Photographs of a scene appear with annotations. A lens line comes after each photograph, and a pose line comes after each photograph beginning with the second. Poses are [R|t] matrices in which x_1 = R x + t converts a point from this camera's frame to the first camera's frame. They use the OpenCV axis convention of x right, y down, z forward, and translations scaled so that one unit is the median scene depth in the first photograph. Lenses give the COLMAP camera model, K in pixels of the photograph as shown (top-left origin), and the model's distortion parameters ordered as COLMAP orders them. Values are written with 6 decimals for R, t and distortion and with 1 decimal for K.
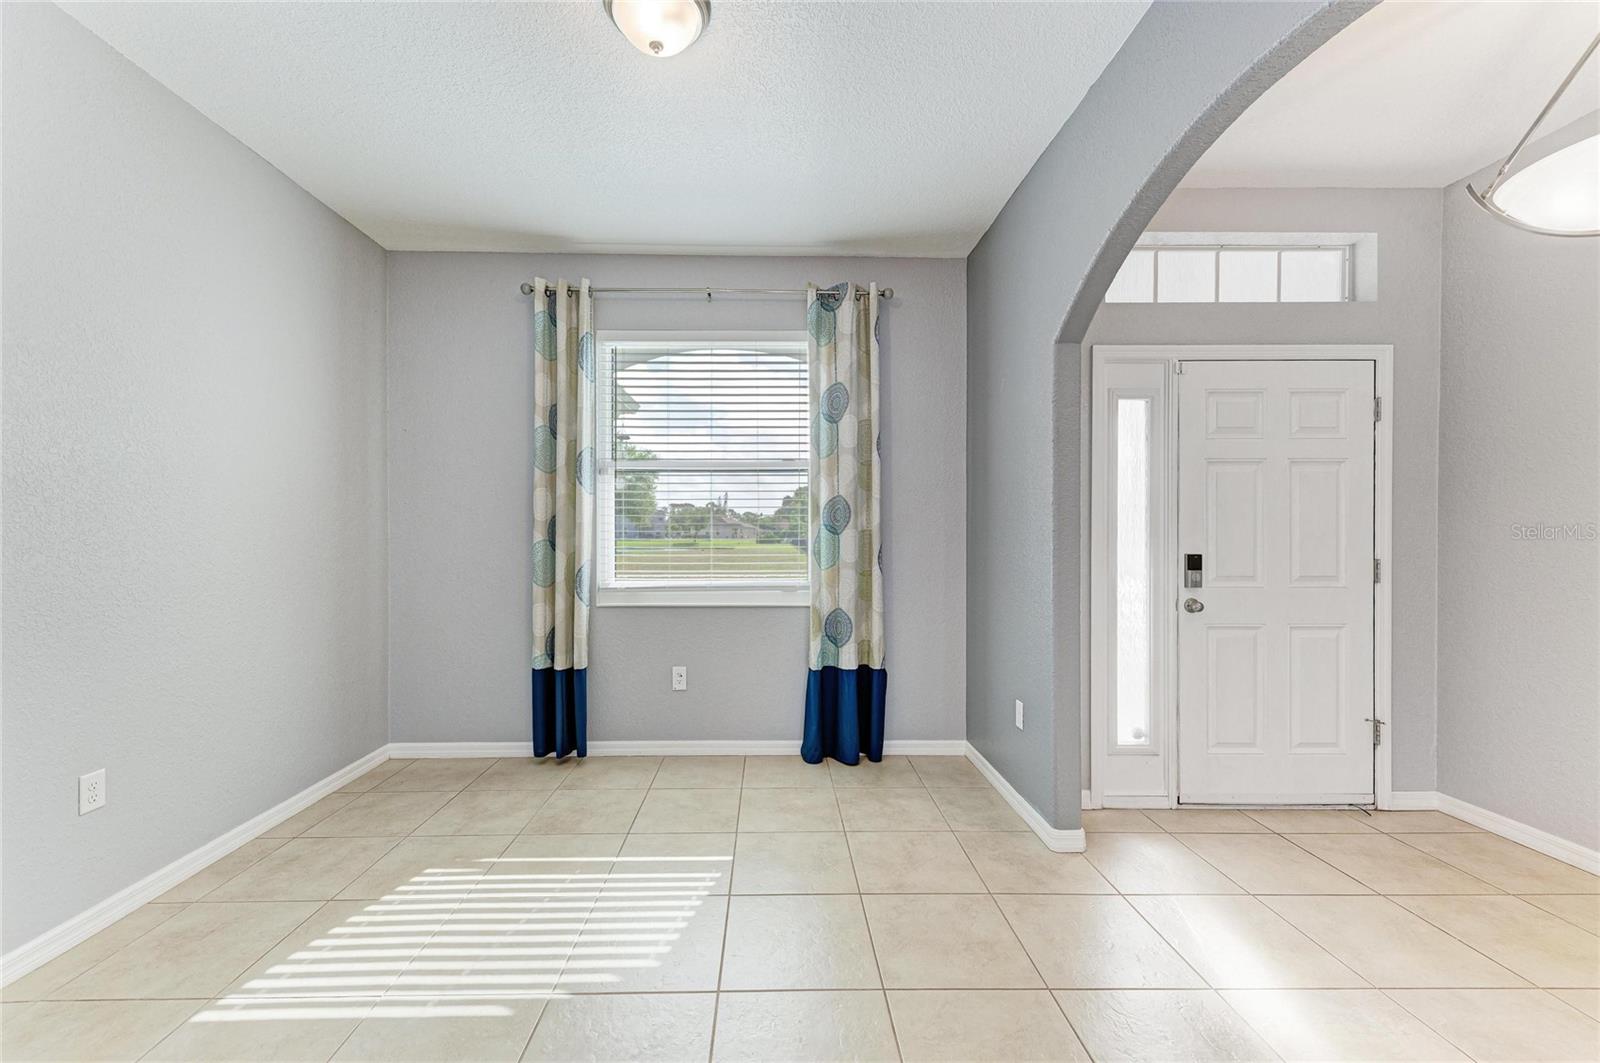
lens RADIAL K [[640.3, 0, 811.3], [0, 640.3, 524.1], [0, 0, 1]] dist [0.022292, -0.006580]
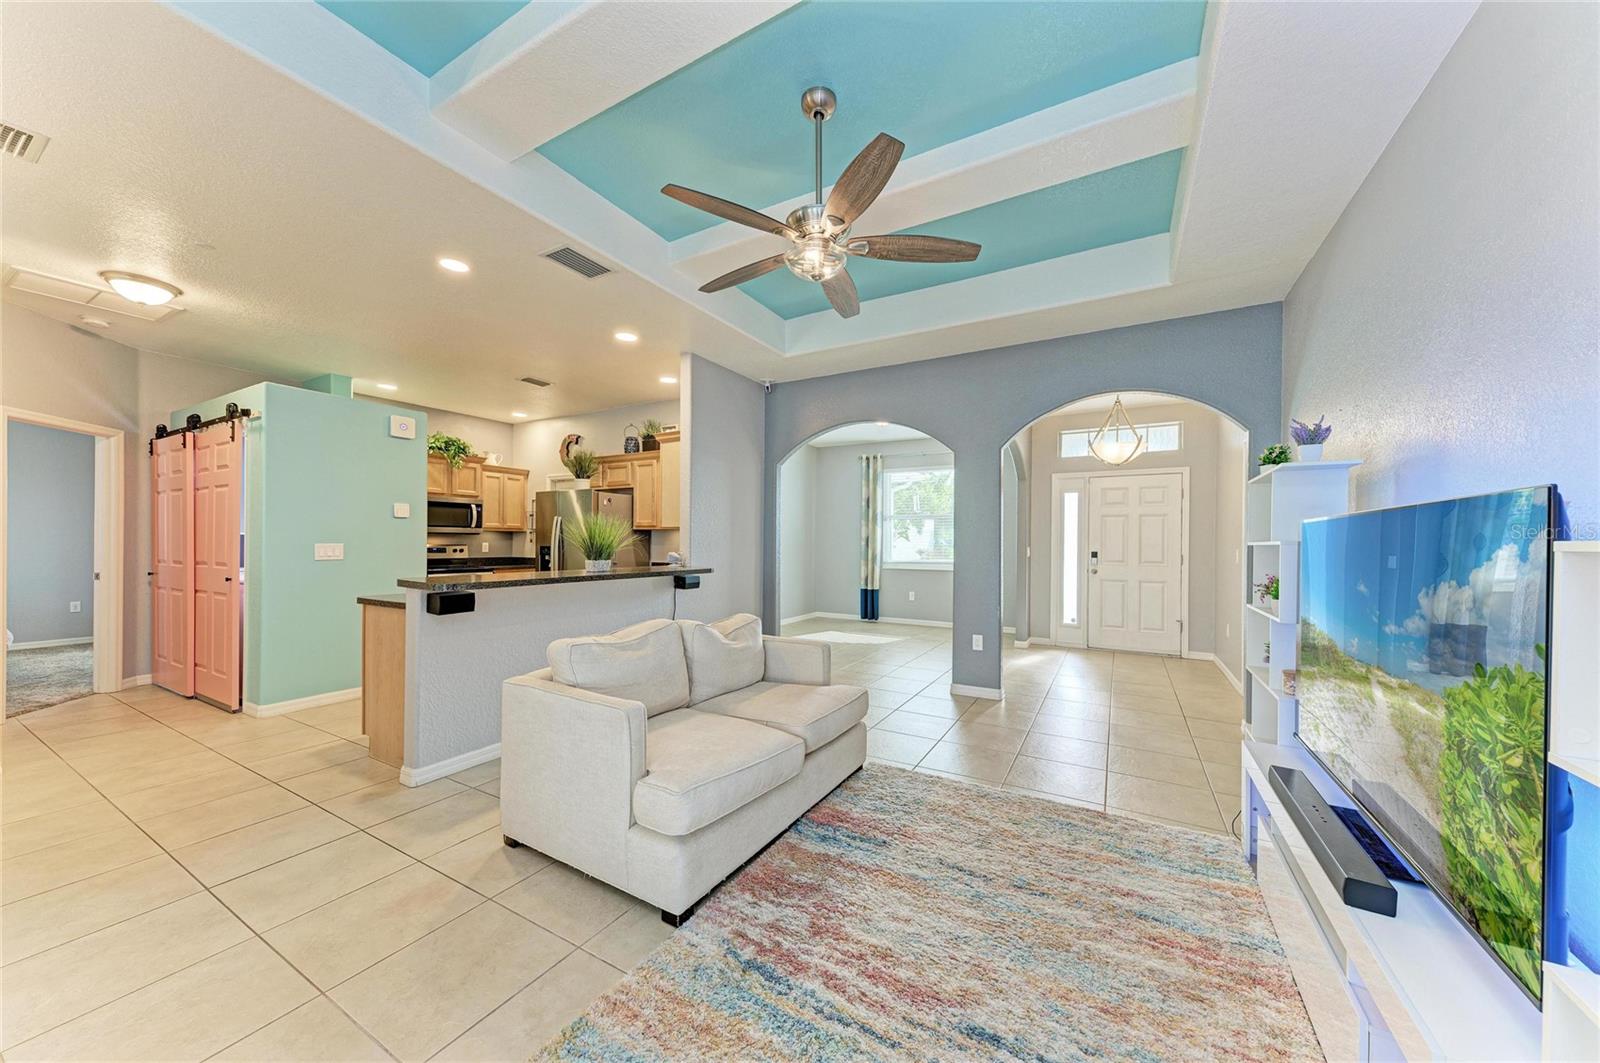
lens RADIAL K [[552.6, 0, 798.6], [0, 552.6, 543.1], [0, 0, 1]] dist [0.015053, -0.002968]
pose [[0.855515, 0.006188, -0.517742, 0.613785], [-0.004054, 0.999978, 0.005251, 0.005437], [0.517763, -0.002393, 0.855521, -1.275834]]
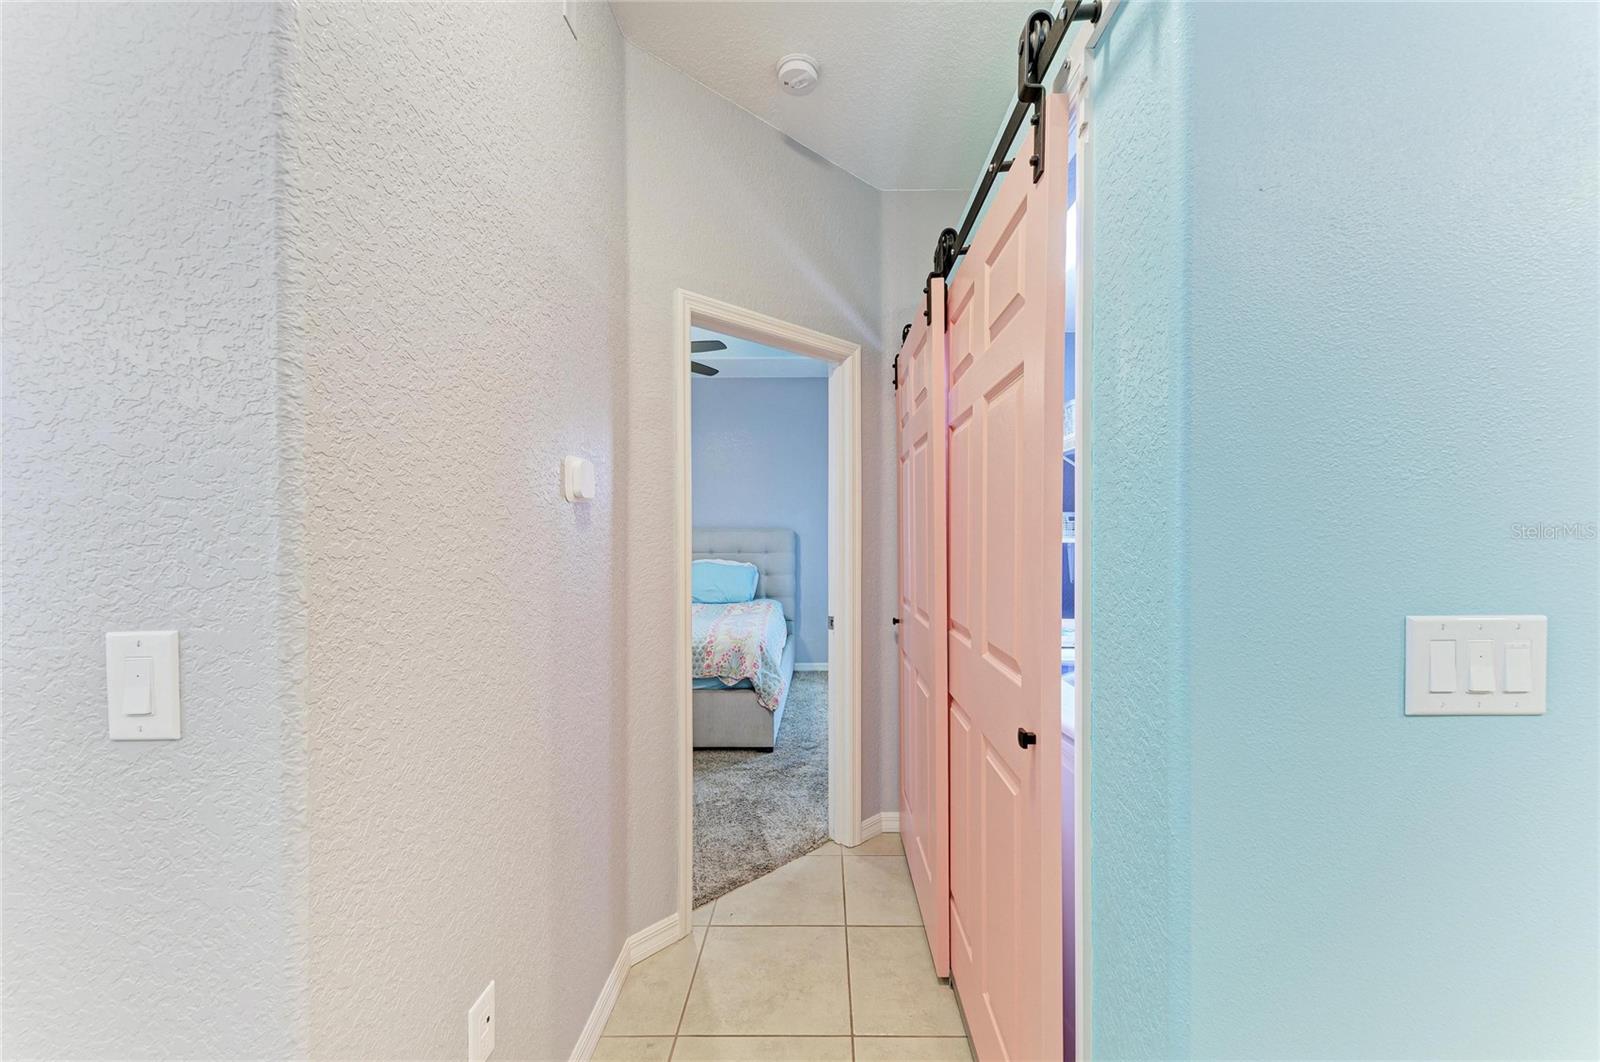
lens RADIAL K [[640.3, 0, 824.5], [0, 640.3, 538.1], [0, 0, 1]] dist [0.022292, -0.006580]
pose [[-0.017742, 0.004391, -0.999833, -0.633464], [0.007711, 0.999961, 0.004255, -0.013710], [0.999813, -0.007635, -0.017775, -1.000407]]
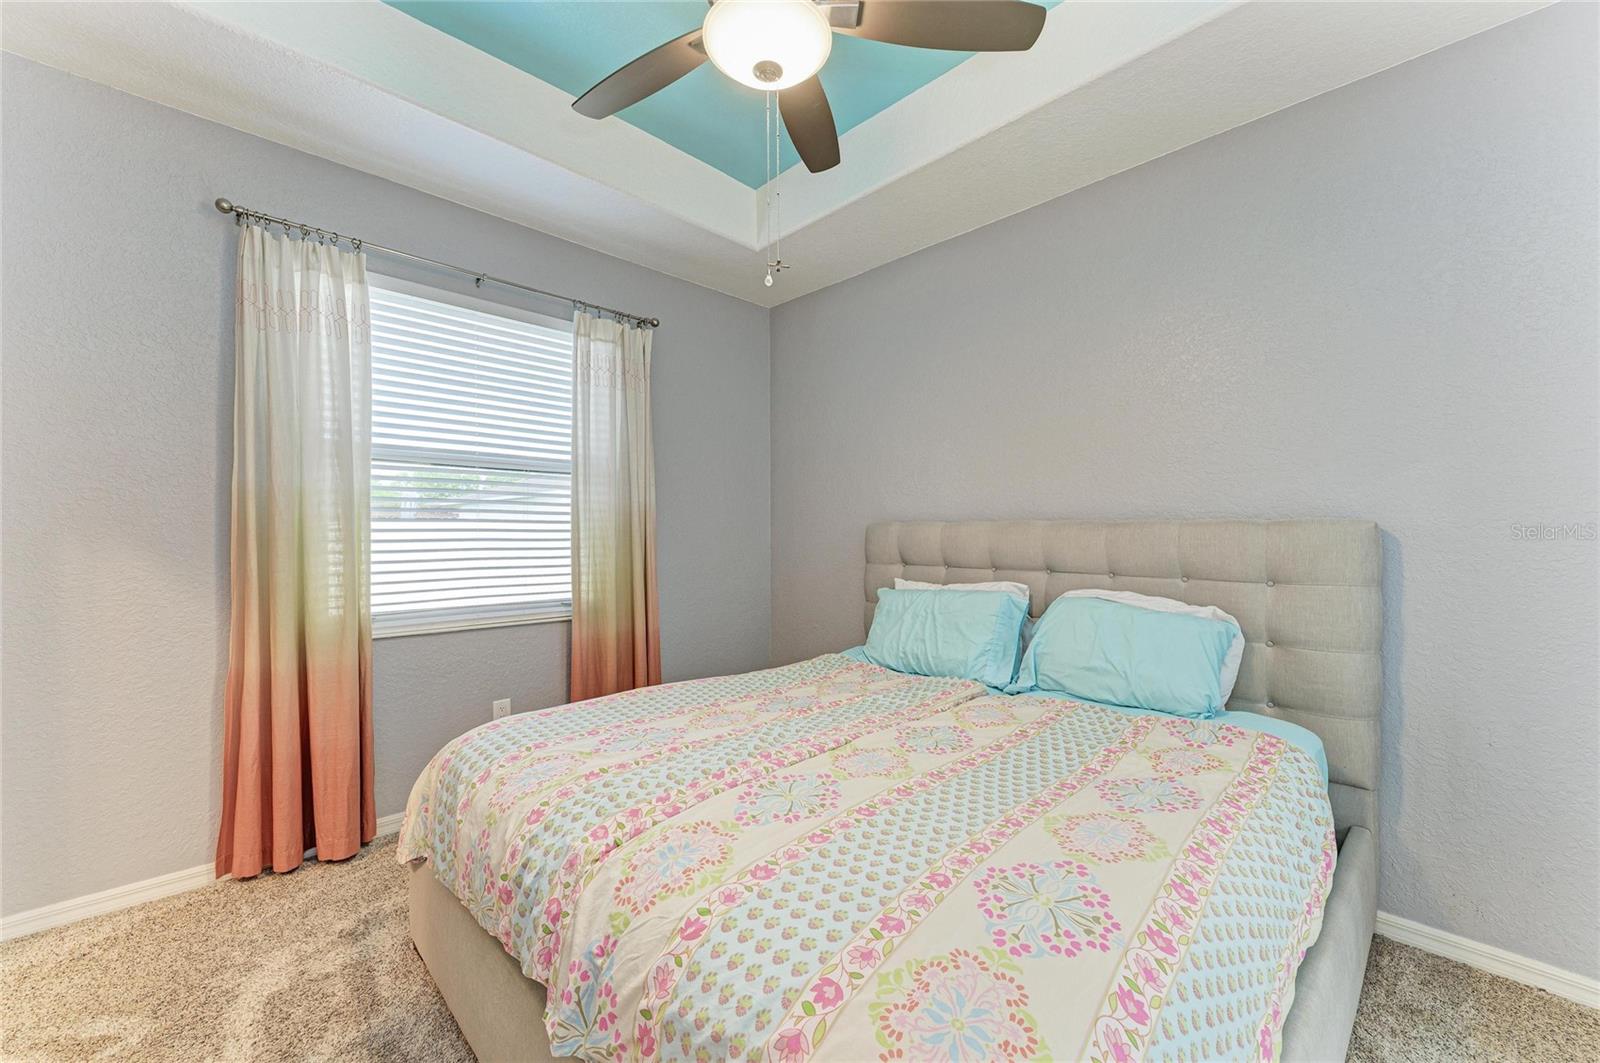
lens RADIAL K [[640.3, 0, 804.6], [0, 640.3, 533.4], [0, 0, 1]] dist [0.022292, -0.006580]
pose [[-0.721676, -0.002256, -0.692227, -1.617490], [-0.003315, 0.999994, 0.000198, -0.015785], [0.692223, 0.002437, -0.721680, -1.049349]]
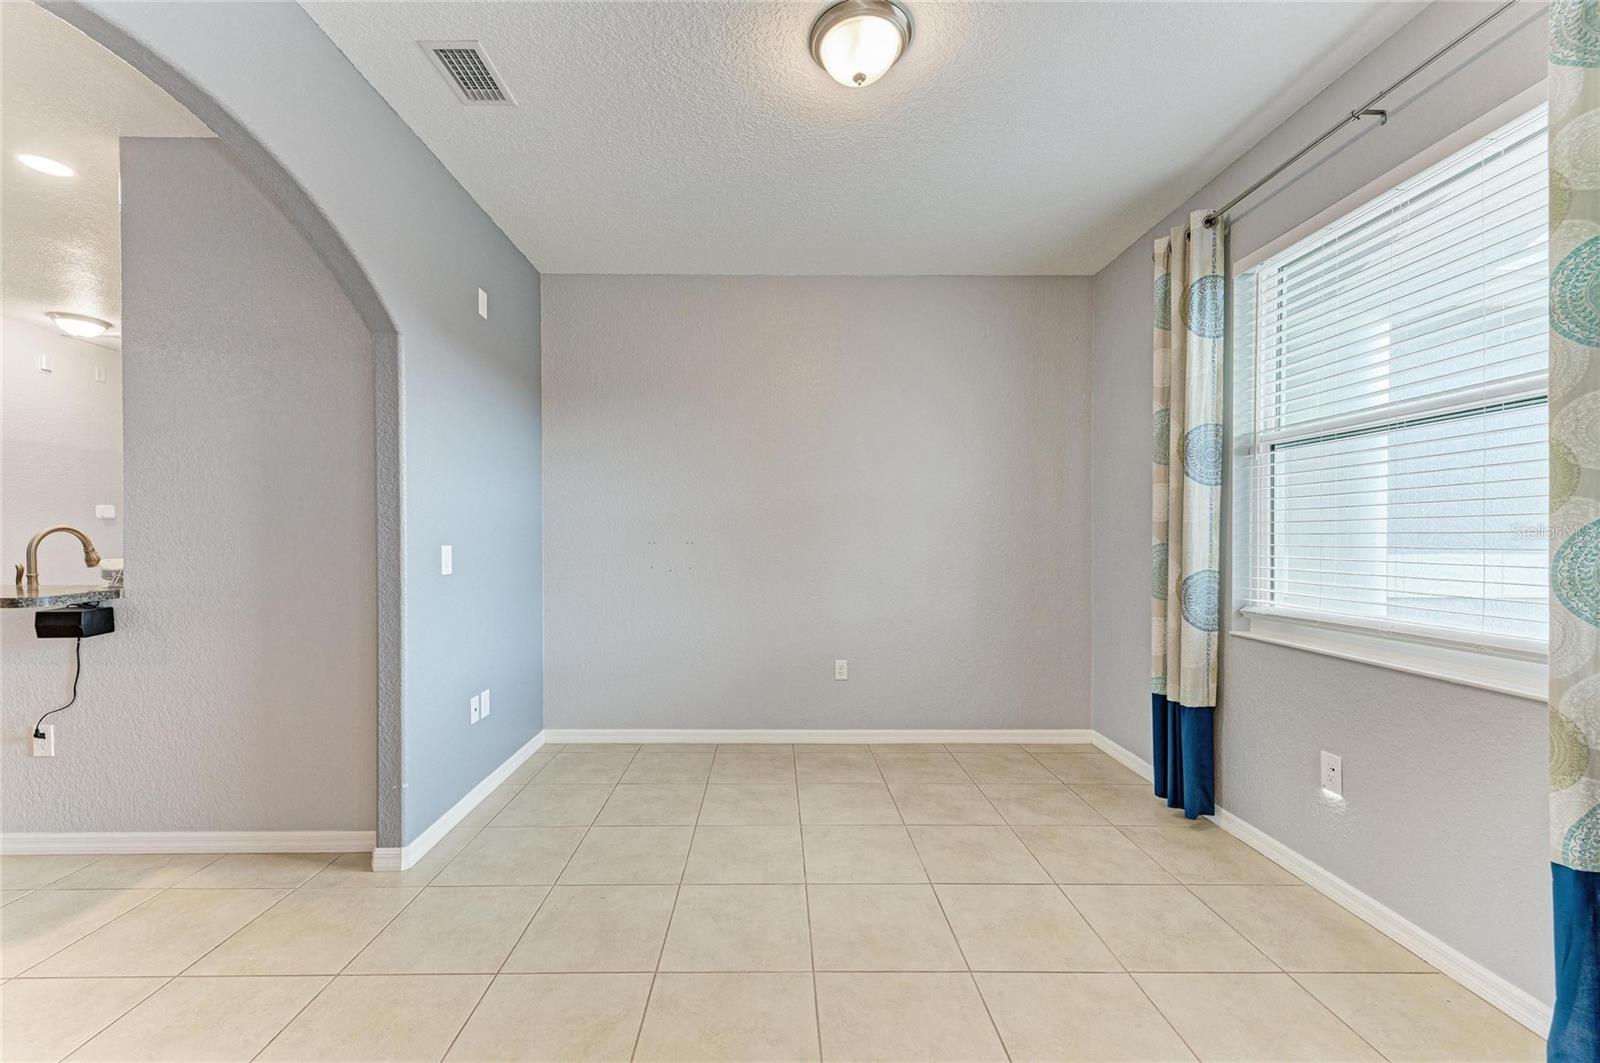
lens RADIAL K [[640.3, 0, 757.2], [0, 640.3, 539.1], [0, 0, 1]] dist [0.022292, -0.006580]
pose [[-0.051393, 0.004381, -0.998669, 0.414578], [0.004446, 0.999981, 0.004157, 0.011096], [0.998669, -0.004227, -0.051411, 0.452798]]
